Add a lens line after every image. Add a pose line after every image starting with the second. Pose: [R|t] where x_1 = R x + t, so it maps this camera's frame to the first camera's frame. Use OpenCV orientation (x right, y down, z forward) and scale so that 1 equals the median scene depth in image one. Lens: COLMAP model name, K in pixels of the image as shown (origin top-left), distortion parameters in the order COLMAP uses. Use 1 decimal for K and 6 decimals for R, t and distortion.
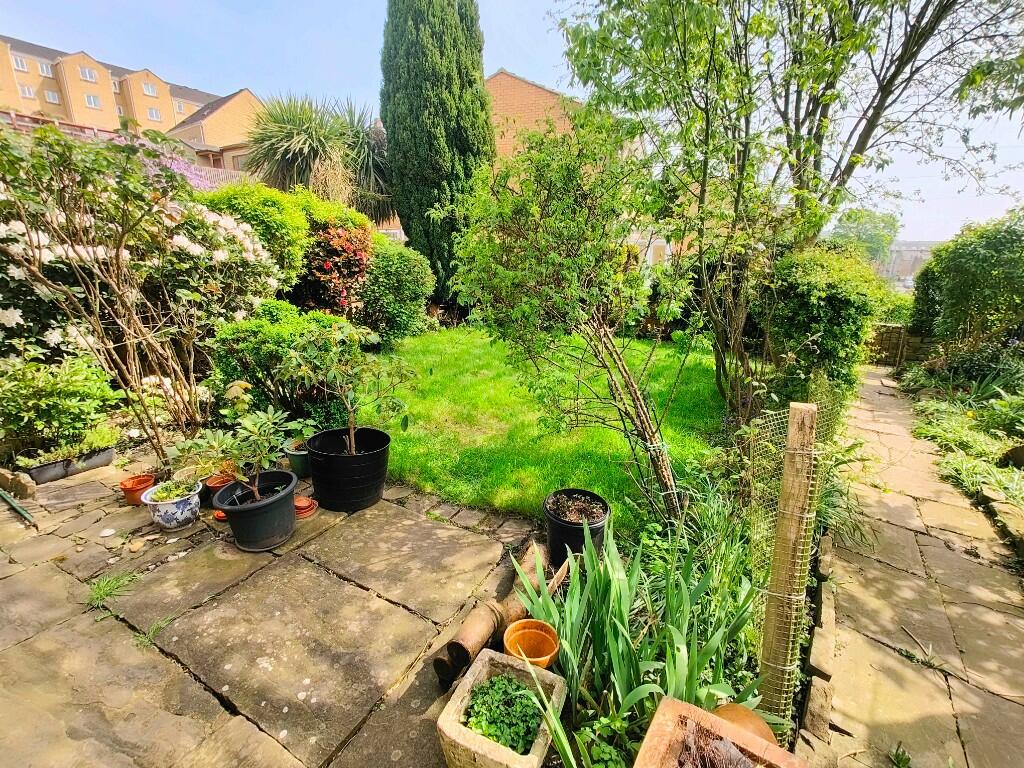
lens RADIAL K [[450.9, 0, 512.3], [0, 450.9, 383.1], [0, 0, 1]] dist [-0.000388, -0.000064]
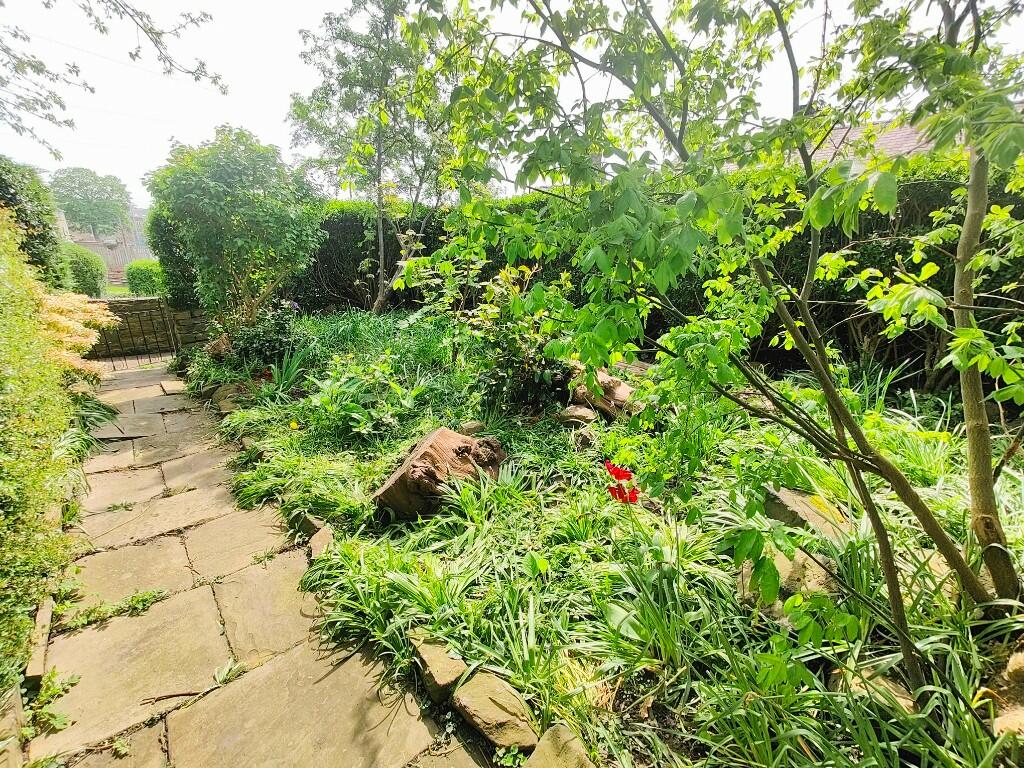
lens RADIAL K [[450.9, 0, 511.9], [0, 450.9, 383.1], [0, 0, 1]] dist [-0.000388, -0.000064]
pose [[0.223021, -0.295085, 0.929078, 0.369929], [0.238909, 0.940562, 0.241383, -0.052042], [-0.945084, 0.168132, 0.280263, 0.378718]]
